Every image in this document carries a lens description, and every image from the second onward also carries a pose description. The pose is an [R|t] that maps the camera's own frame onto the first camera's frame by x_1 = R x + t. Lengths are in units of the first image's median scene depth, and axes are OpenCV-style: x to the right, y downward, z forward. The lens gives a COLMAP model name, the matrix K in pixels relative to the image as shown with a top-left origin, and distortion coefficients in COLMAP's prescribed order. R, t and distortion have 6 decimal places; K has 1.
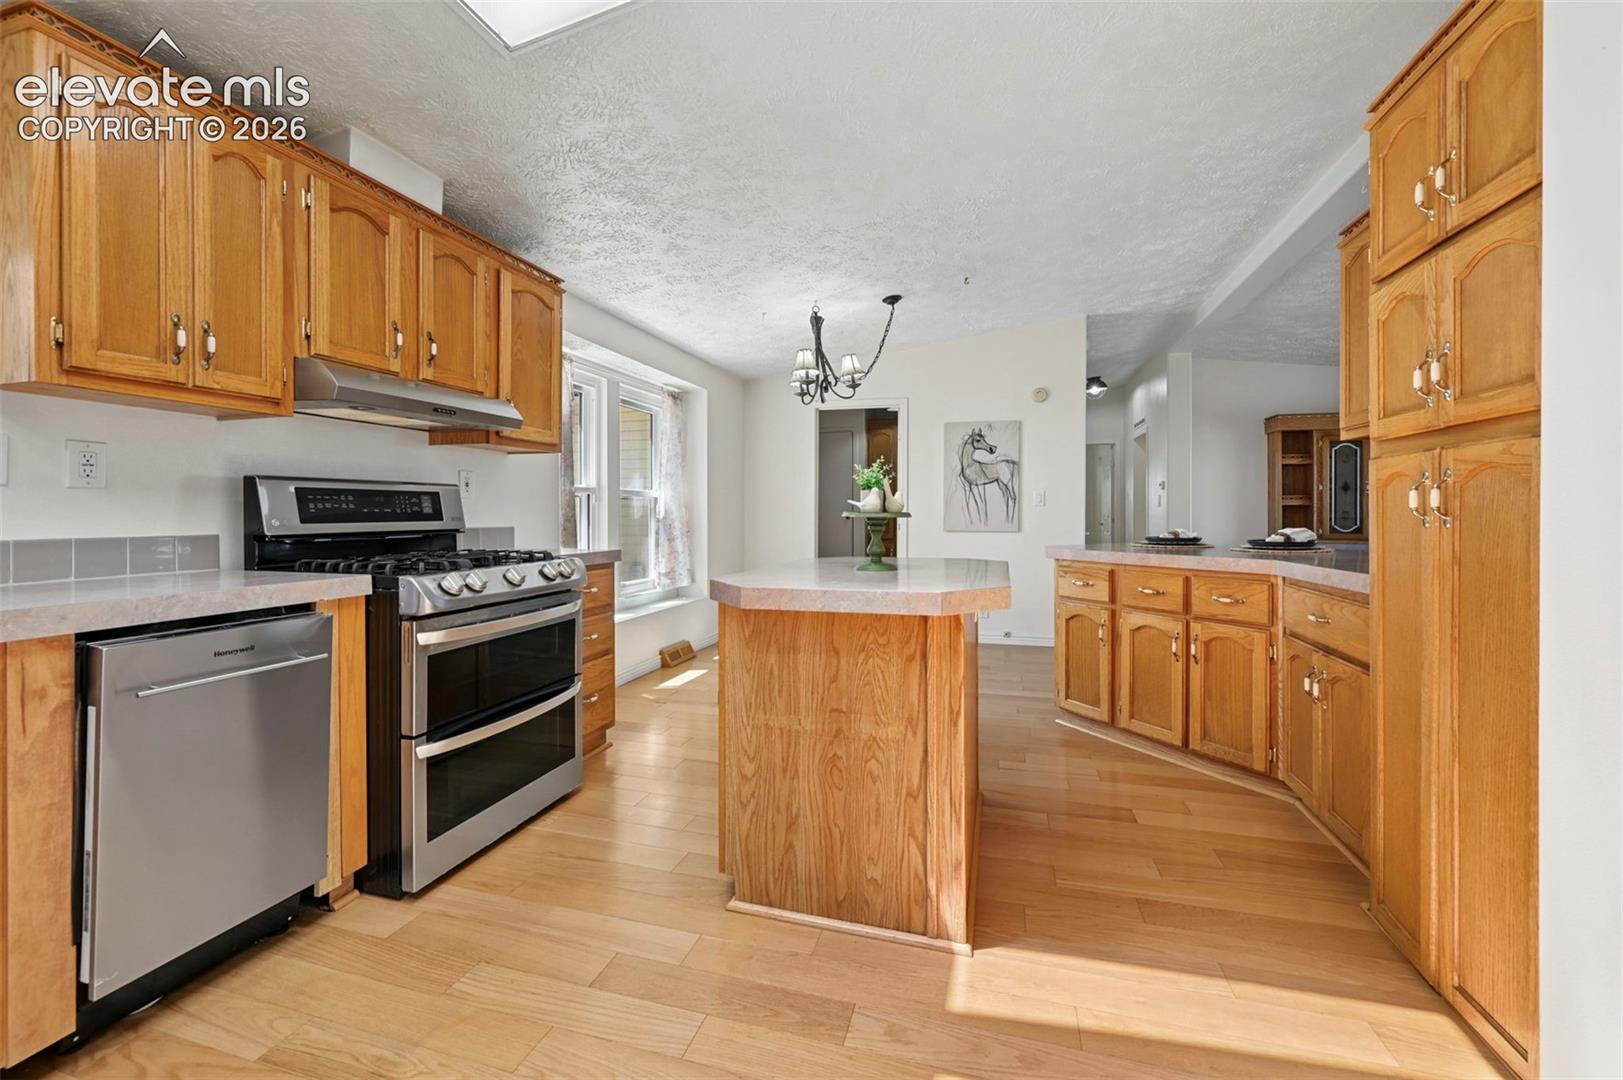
lens RADIAL K [[660.2, 0, 826.8], [0, 660.2, 513.7], [0, 0, 1]] dist [-0.001878, 0.000390]
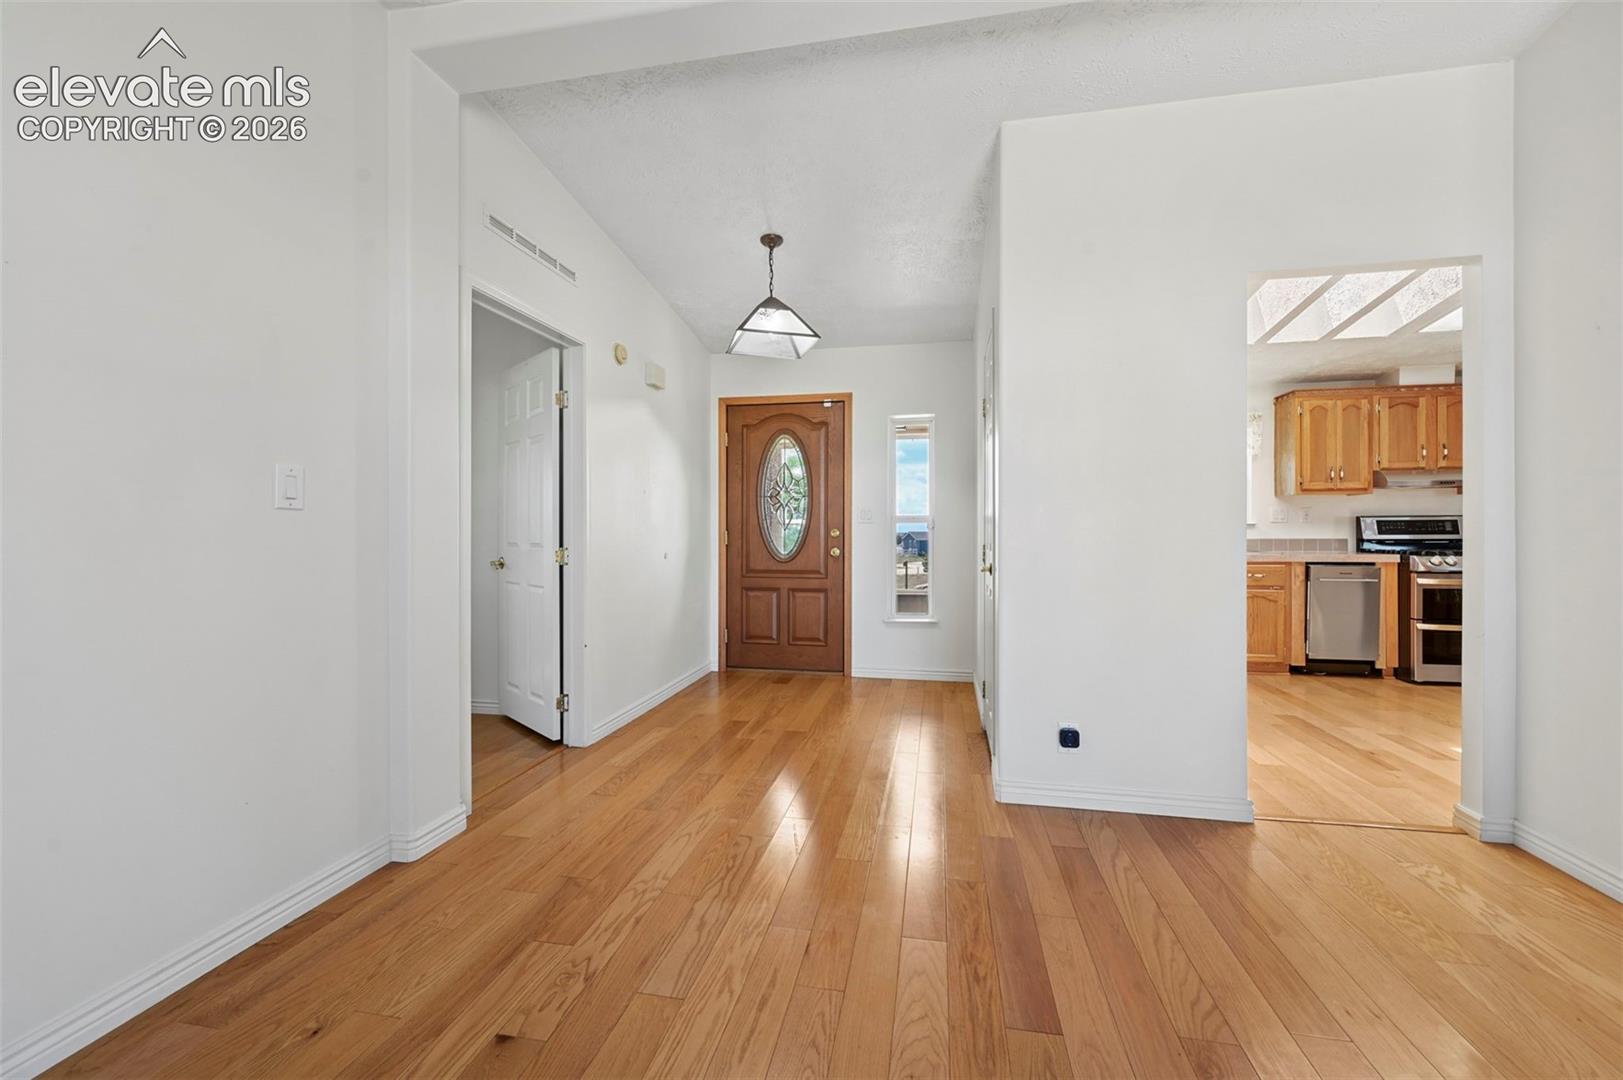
lens RADIAL K [[660.2, 0, 801.3], [0, 660.2, 531.5], [0, 0, 1]] dist [-0.001878, 0.000390]
pose [[0.085472, 0.002701, -0.996337, 1.678579], [0.001505, 0.999995, 0.002840, -0.008745], [0.996339, -0.001743, 0.085468, -1.552861]]
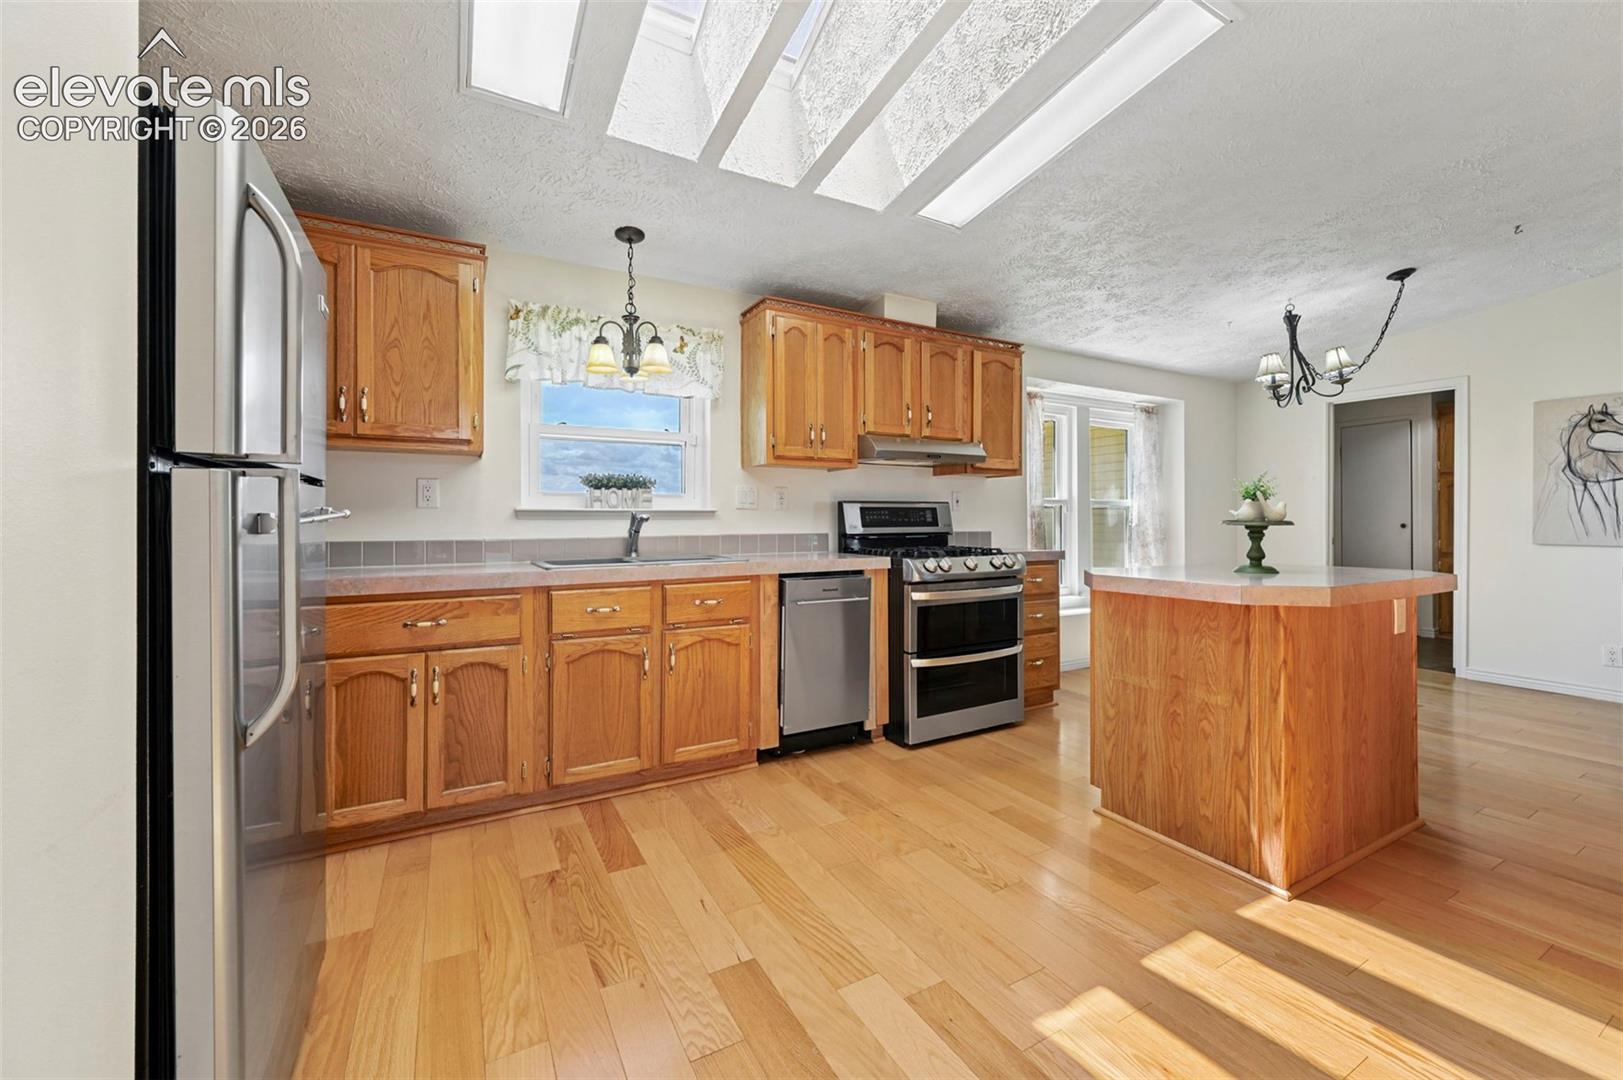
lens RADIAL K [[660.2, 0, 813.9], [0, 660.2, 518.4], [0, 0, 1]] dist [-0.001878, 0.000390]
pose [[0.704044, -0.003466, -0.710148, 0.407240], [0.000691, 0.999991, -0.004196, -0.002524], [0.710156, 0.002463, 0.704040, -0.373770]]
